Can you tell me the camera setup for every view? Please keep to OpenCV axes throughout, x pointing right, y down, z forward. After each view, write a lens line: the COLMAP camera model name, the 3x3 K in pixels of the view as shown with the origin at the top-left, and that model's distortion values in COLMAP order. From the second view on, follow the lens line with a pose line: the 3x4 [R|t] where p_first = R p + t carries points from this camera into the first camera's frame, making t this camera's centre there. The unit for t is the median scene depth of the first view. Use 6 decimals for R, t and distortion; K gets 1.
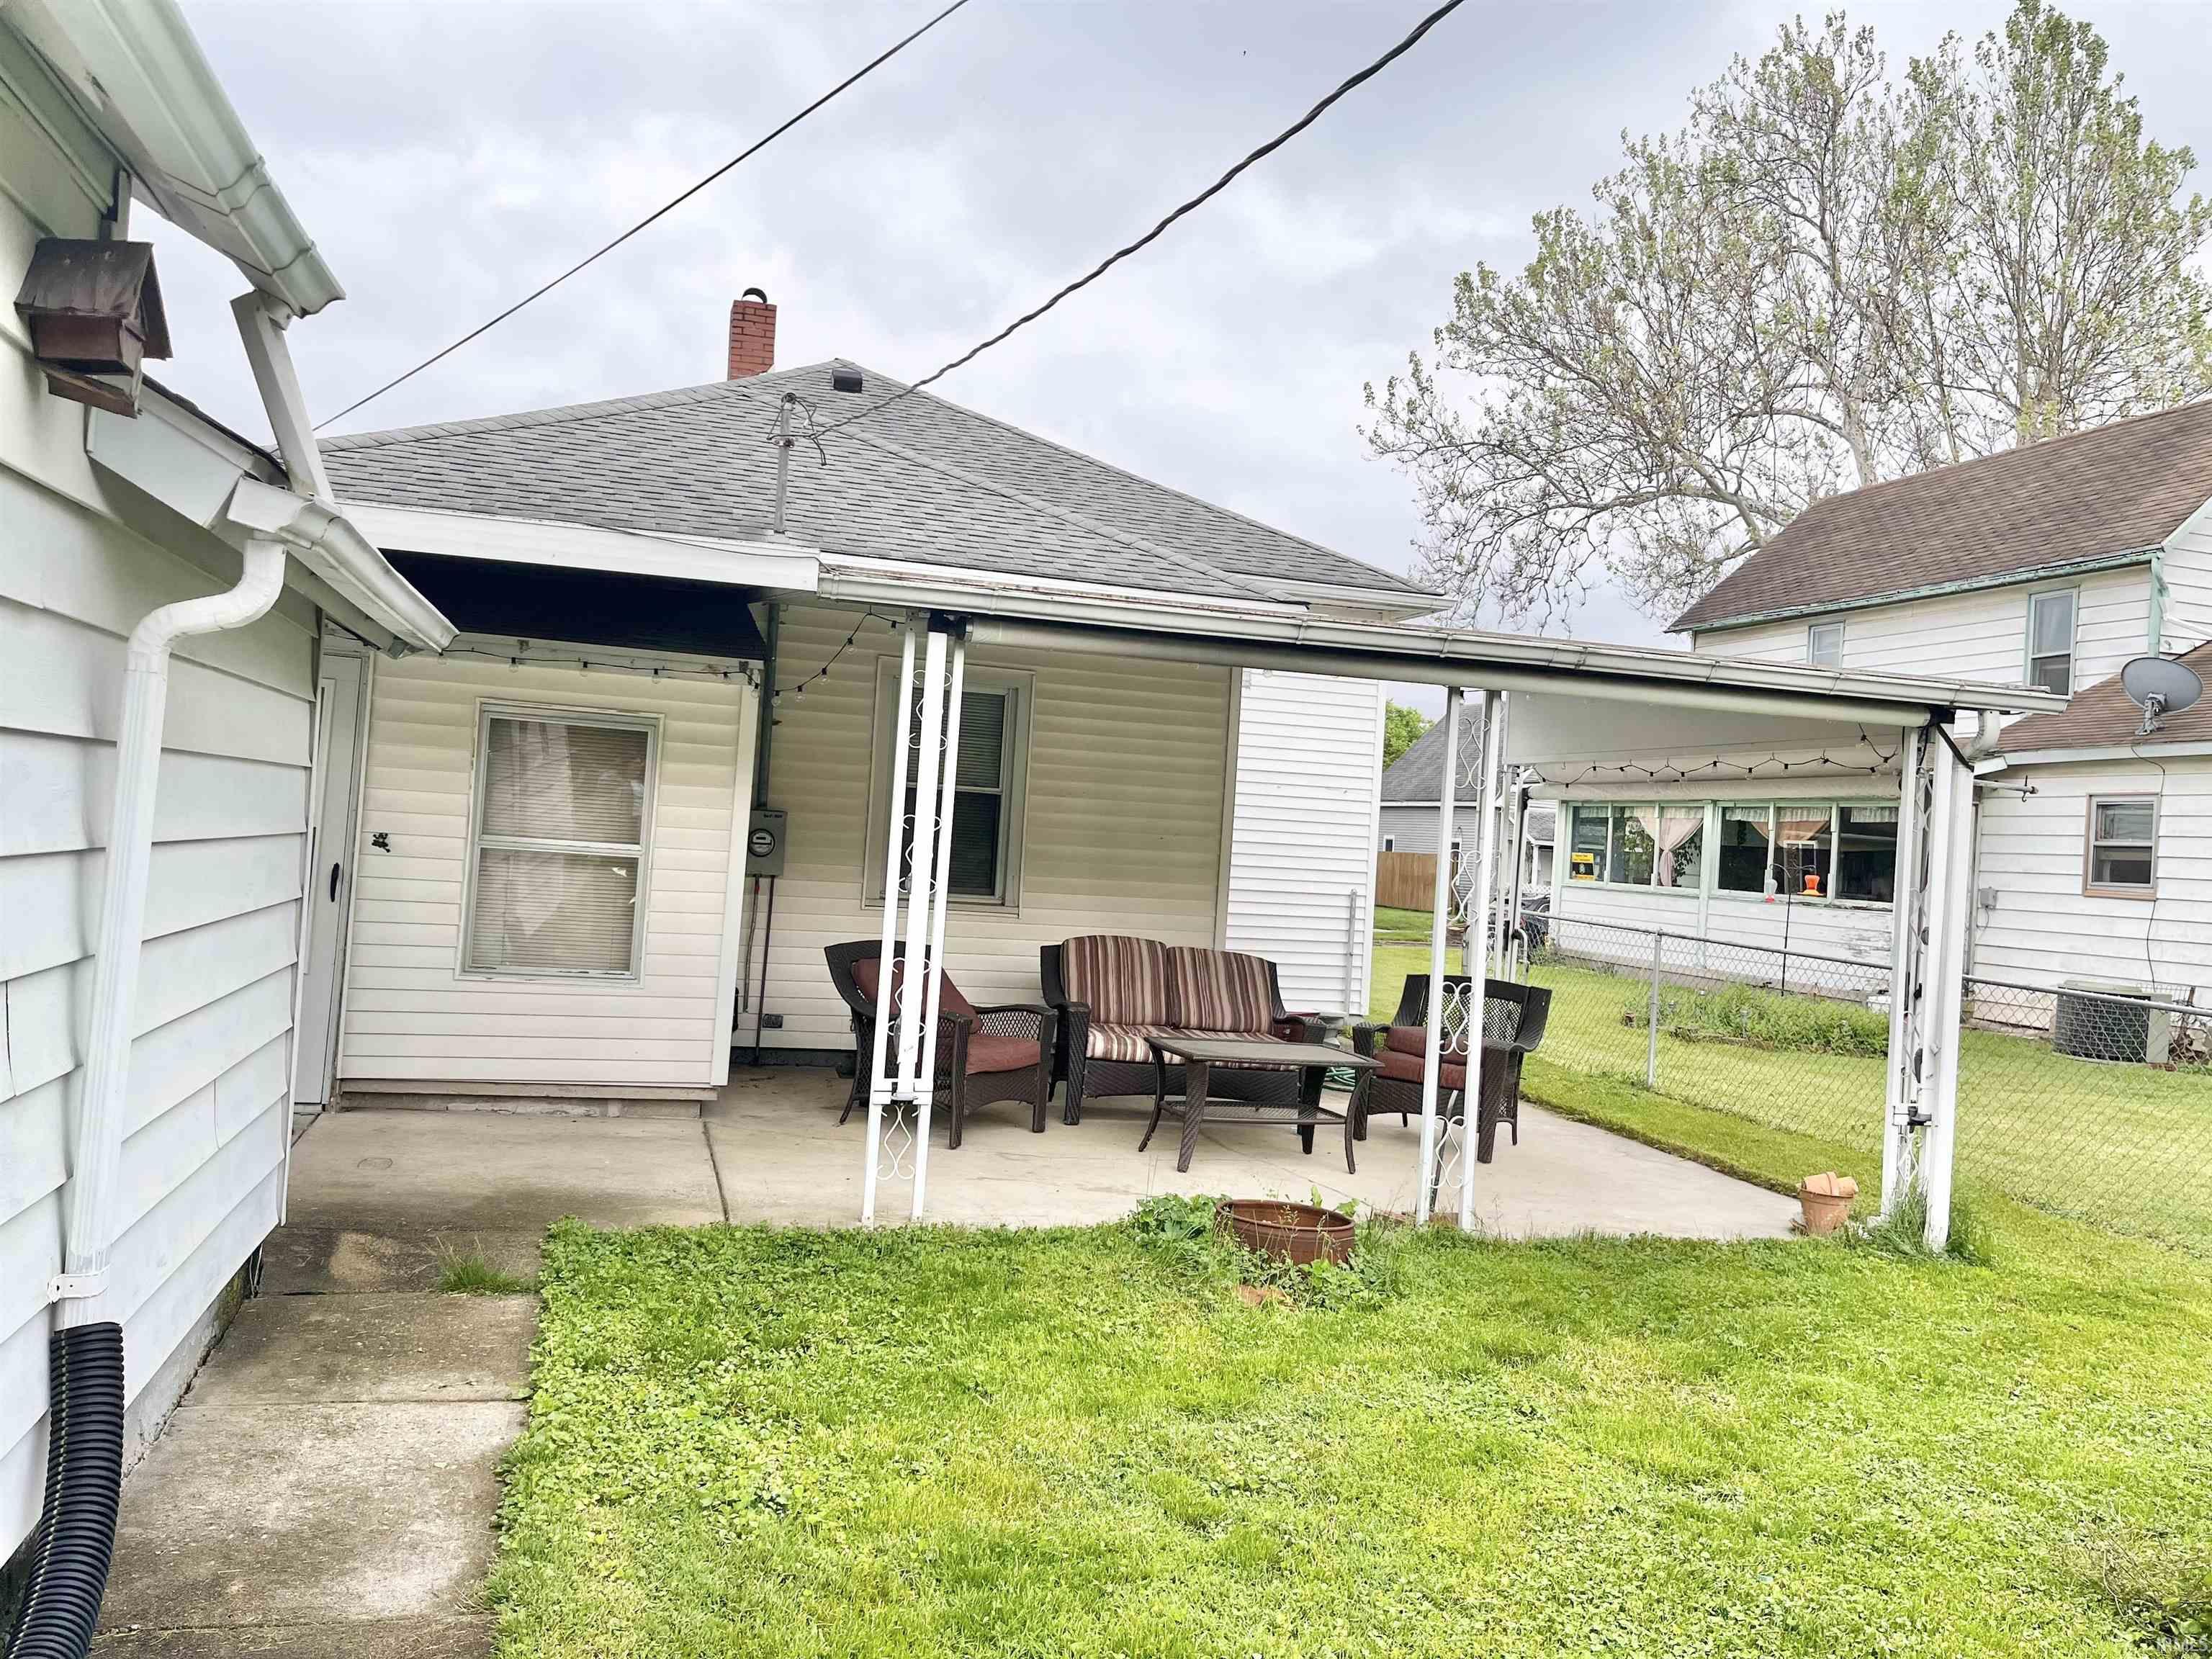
lens RADIAL K [[1688.9, 0, 1115.2], [0, 1688.9, 819.3], [0, 0, 1]] dist [0.091050, -0.003869]
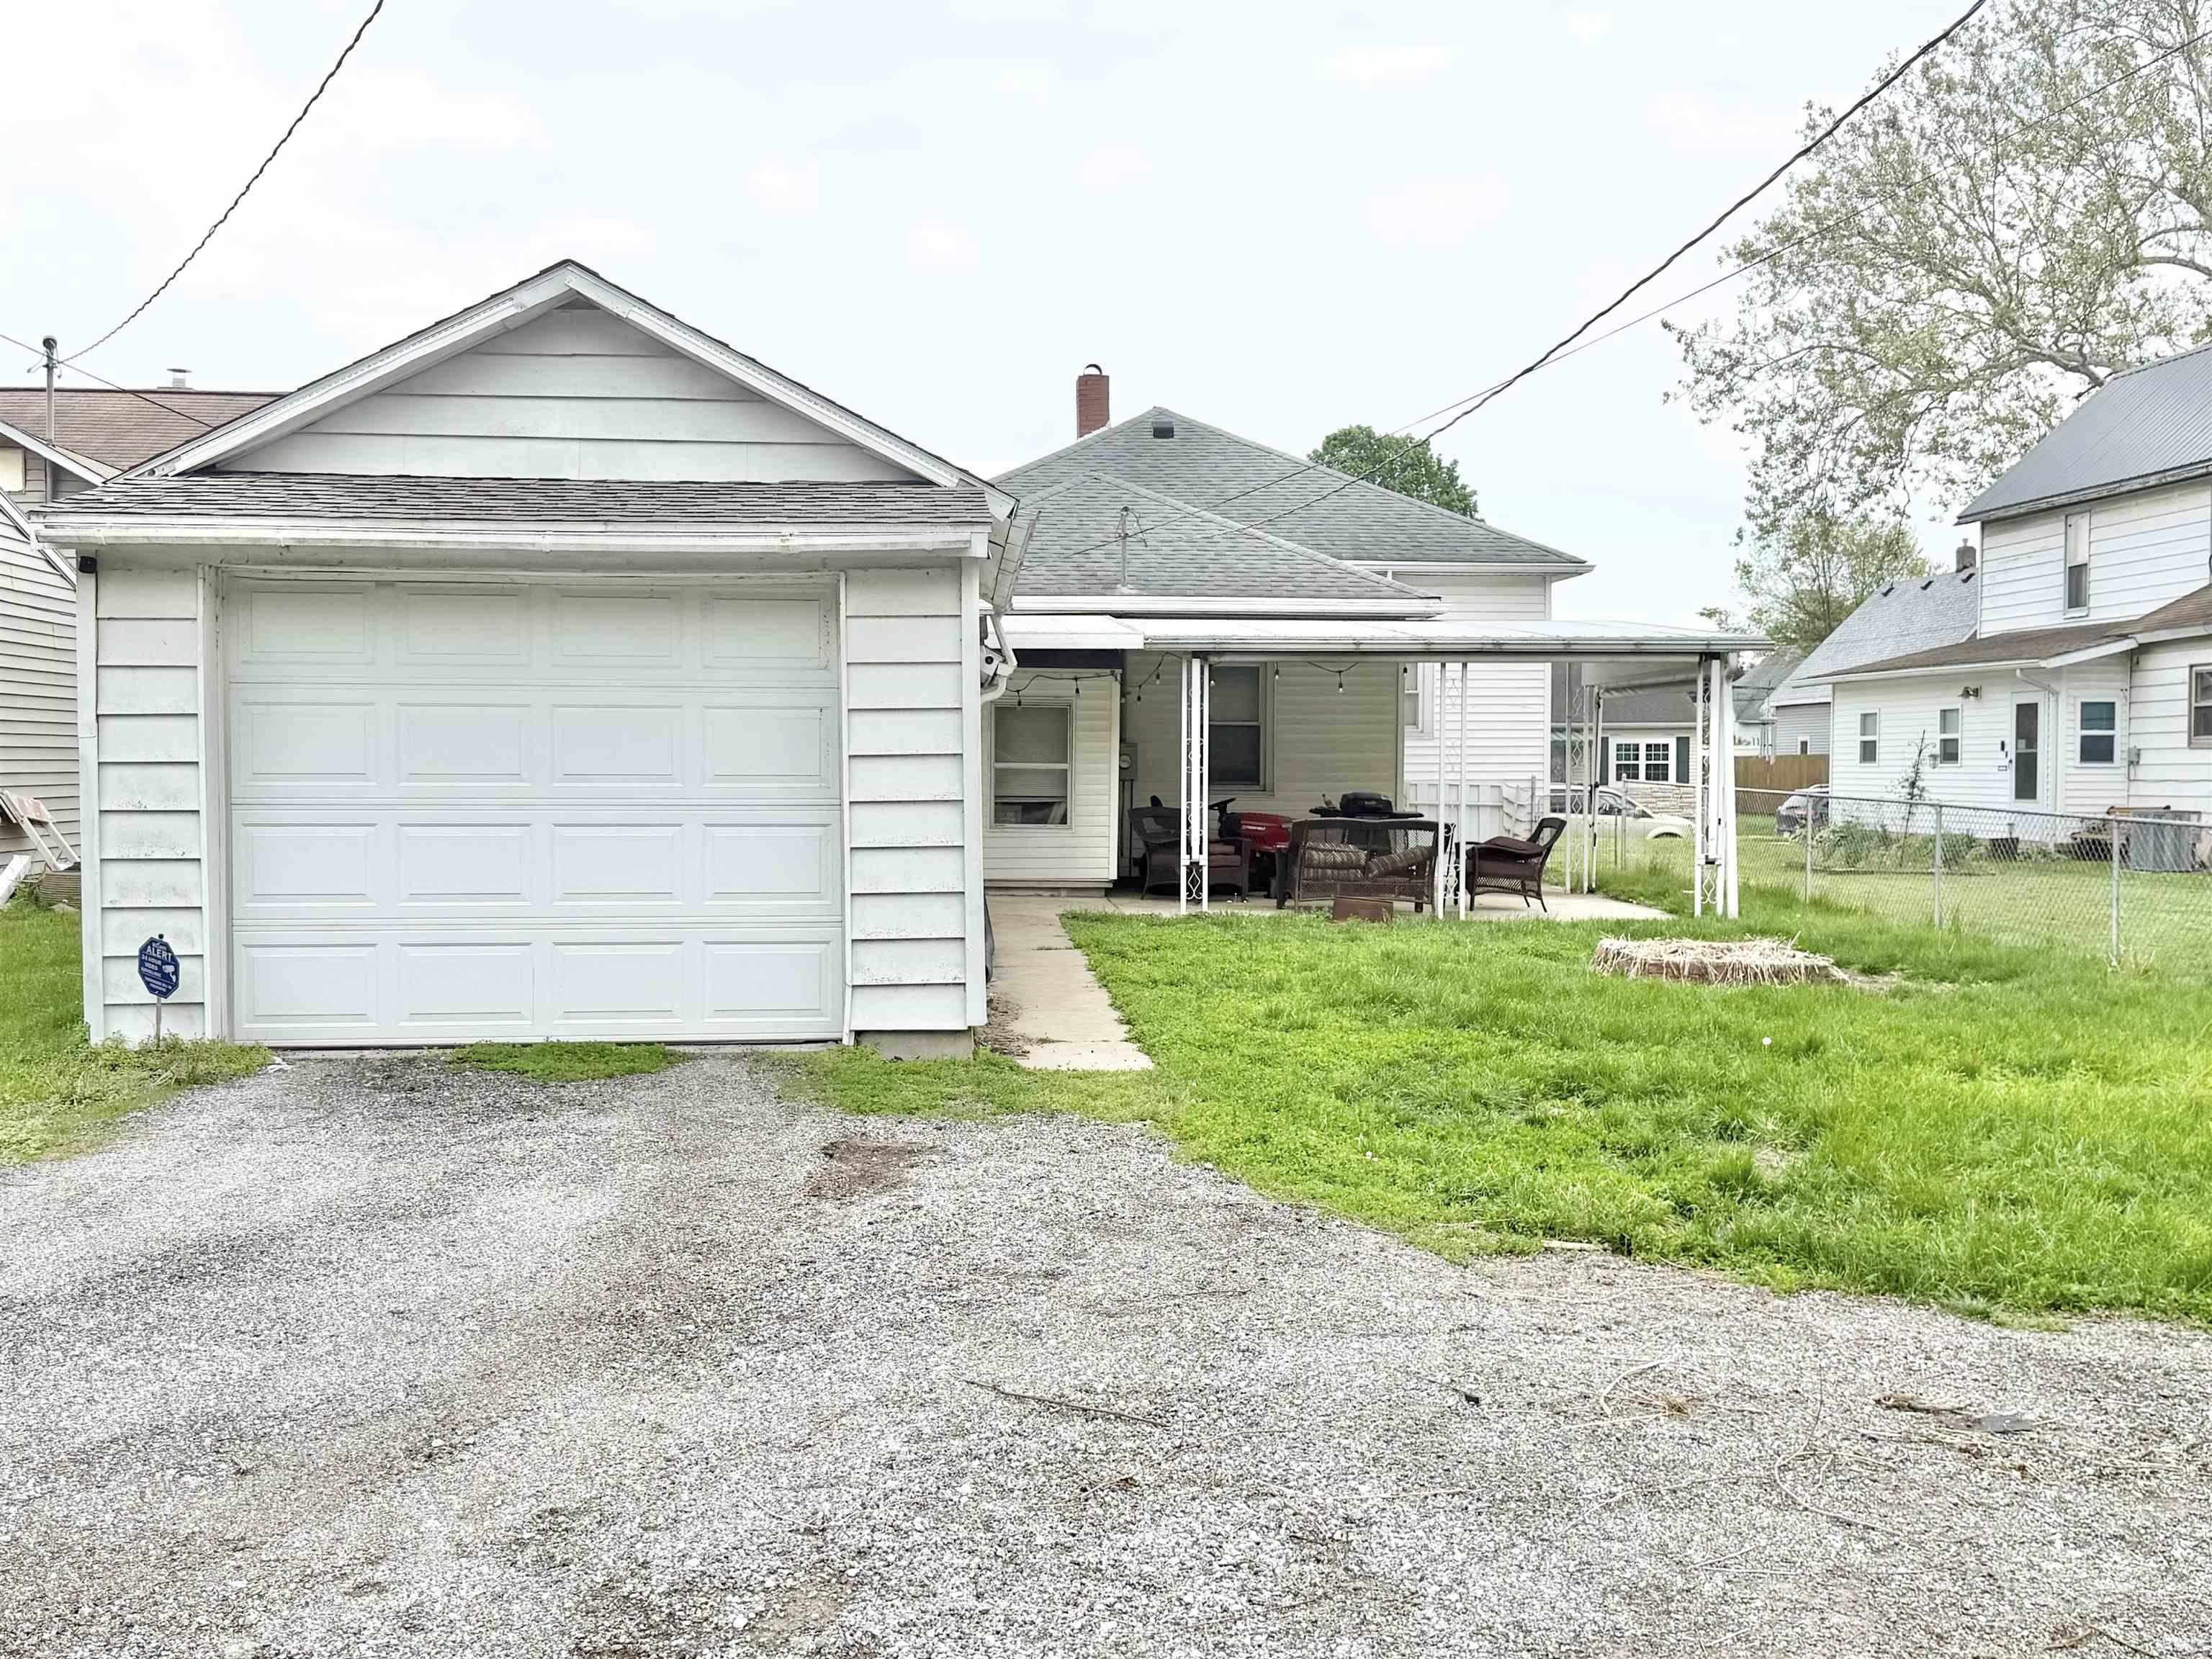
lens RADIAL K [[2215.7, 0, 1109.4], [0, 2215.7, 832.9], [0, 0, 1]] dist [0.043056, 0.000000]
pose [[0.977428, -0.053824, -0.204296, 0.186949], [0.061247, 0.997666, 0.030181, 0.013113], [0.202195, -0.042012, 0.978444, -0.971747]]
